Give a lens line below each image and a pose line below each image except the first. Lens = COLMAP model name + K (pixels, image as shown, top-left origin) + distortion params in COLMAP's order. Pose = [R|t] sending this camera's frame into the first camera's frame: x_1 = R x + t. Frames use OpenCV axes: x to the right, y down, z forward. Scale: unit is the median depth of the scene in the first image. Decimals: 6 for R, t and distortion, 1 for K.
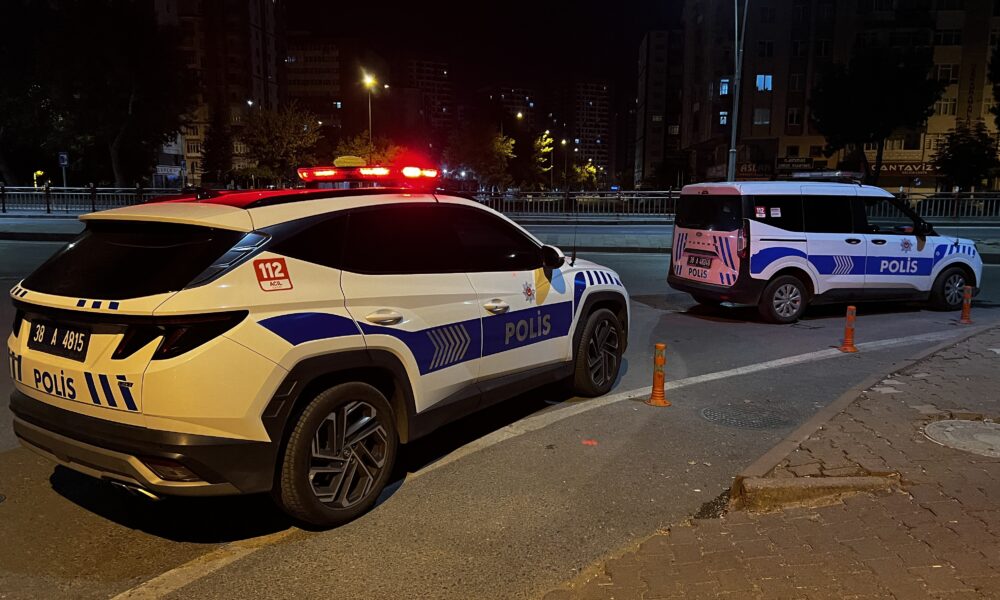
lens RADIAL K [[739.3, 0, 498.0], [0, 739.3, 295.5], [0, 0, 1]] dist [0.095569, -0.129135]
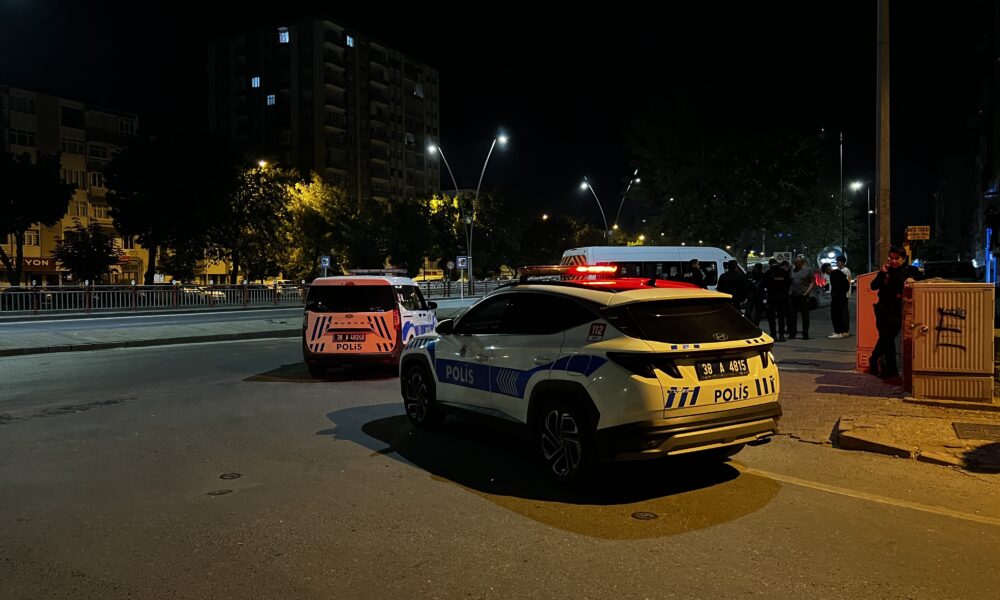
lens RADIAL K [[739.3, 0, 498.0], [0, 739.3, 295.5], [0, 0, 1]] dist [0.095569, -0.129135]
pose [[0.381564, -0.022633, 0.924065, -0.840736], [0.137398, 0.989983, -0.032487, -0.043029], [-0.914074, 0.139361, 0.380852, 0.292838]]
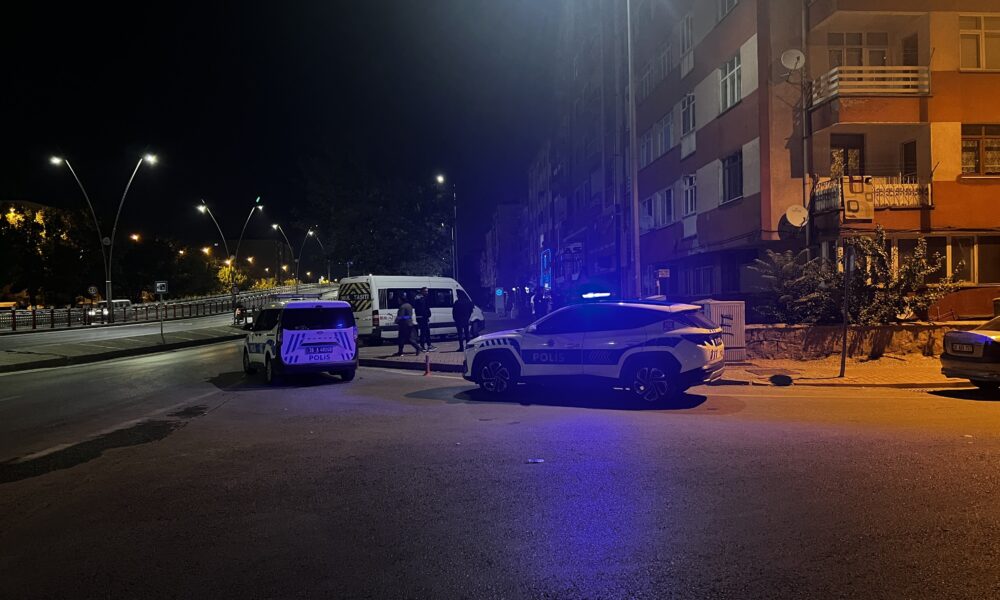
lens RADIAL K [[739.3, 0, 498.0], [0, 739.3, 295.5], [0, 0, 1]] dist [0.095569, -0.129135]
pose [[-0.180233, 0.009078, 0.983582, -1.398471], [0.152847, 0.988069, 0.018889, -0.137604], [-0.971676, 0.153742, -0.179470, 0.945885]]
